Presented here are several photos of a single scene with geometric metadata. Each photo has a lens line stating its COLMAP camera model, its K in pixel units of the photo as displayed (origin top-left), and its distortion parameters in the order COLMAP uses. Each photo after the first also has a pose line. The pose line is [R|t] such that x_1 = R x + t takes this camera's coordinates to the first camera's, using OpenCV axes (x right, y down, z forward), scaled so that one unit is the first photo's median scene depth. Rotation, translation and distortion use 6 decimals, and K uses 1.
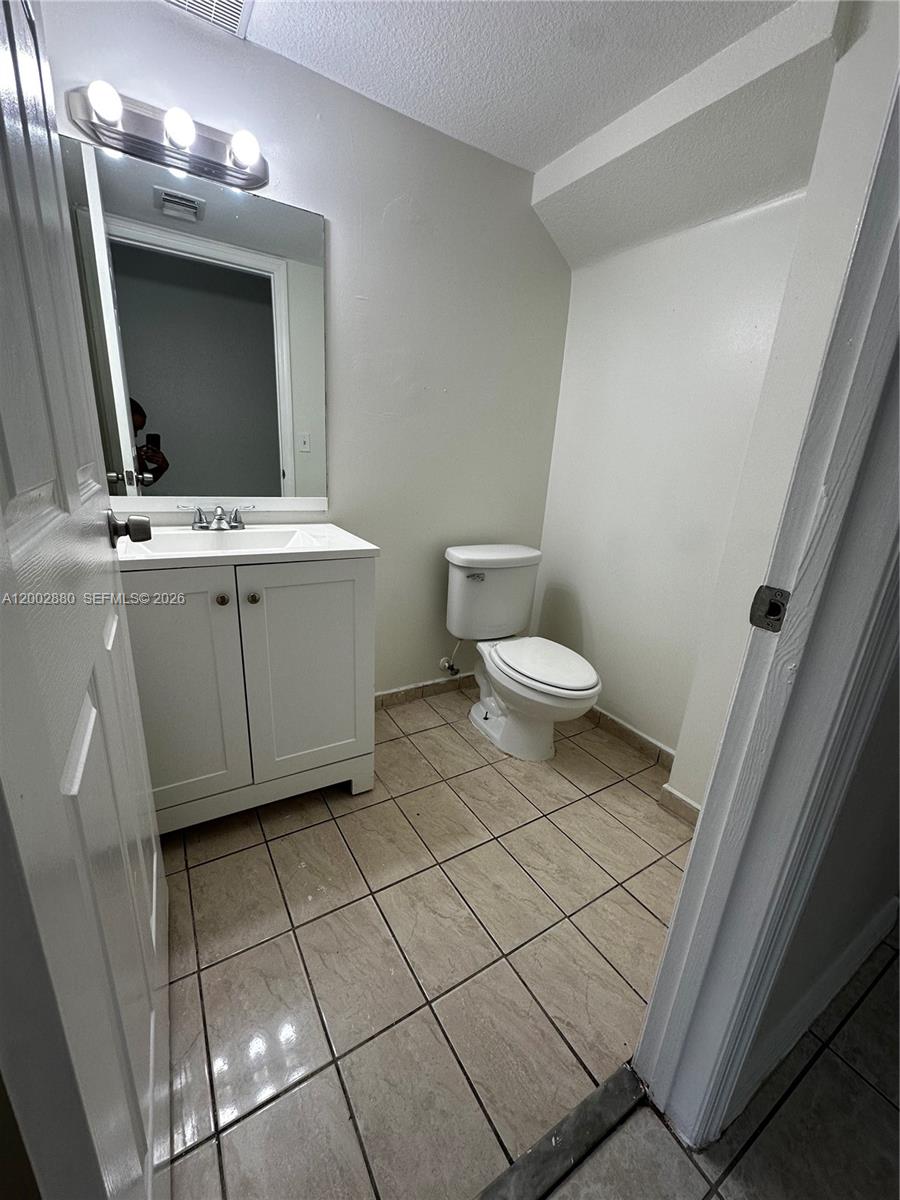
lens RADIAL K [[481.2, 0, 448.9], [0, 481.2, 604.1], [0, 0, 1]] dist [-0.001623, 0.000468]
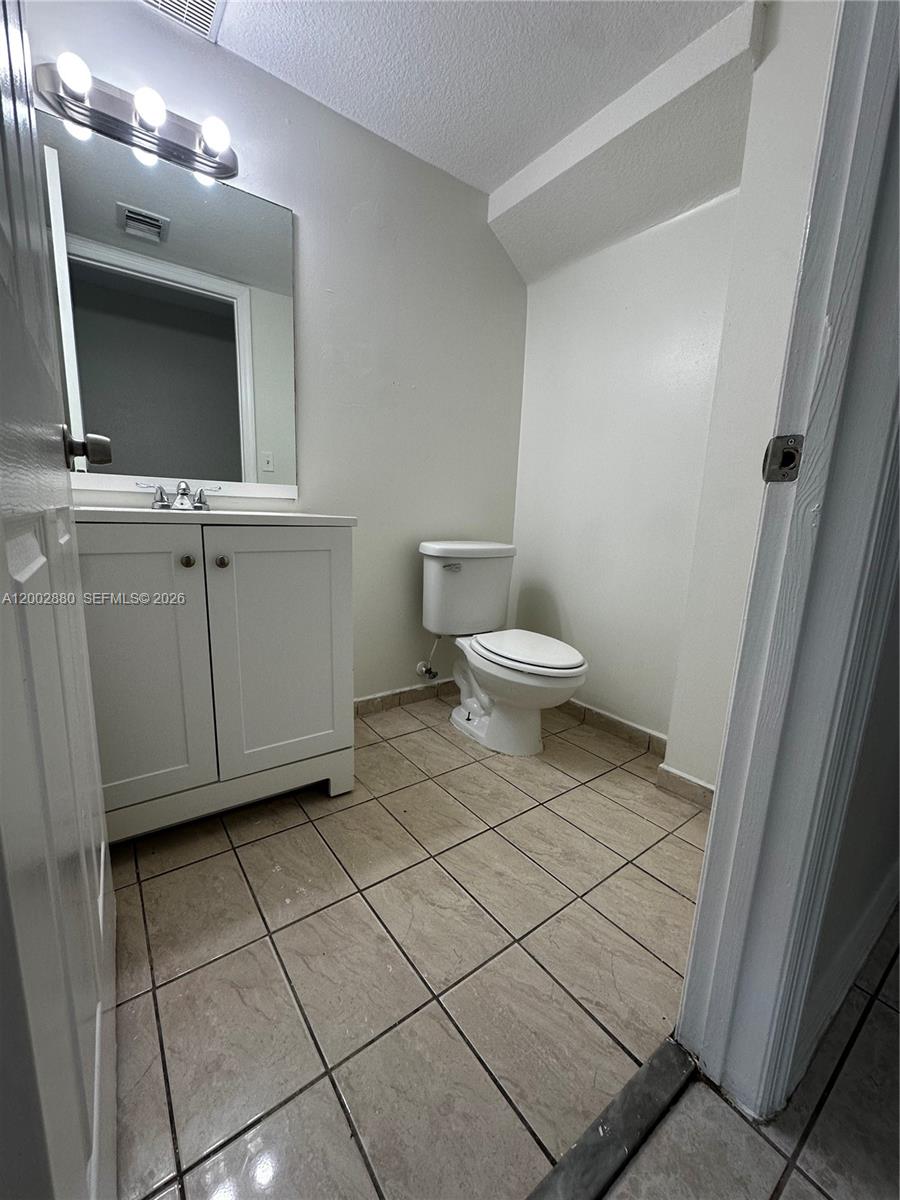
lens RADIAL K [[481.2, 0, 449.6], [0, 481.2, 603.1], [0, 0, 1]] dist [-0.001623, 0.000468]
pose [[0.995866, -0.038495, 0.082273, -0.051068], [0.047541, 0.992684, -0.110991, 0.193907], [-0.077398, 0.114443, 0.990410, 0.061195]]
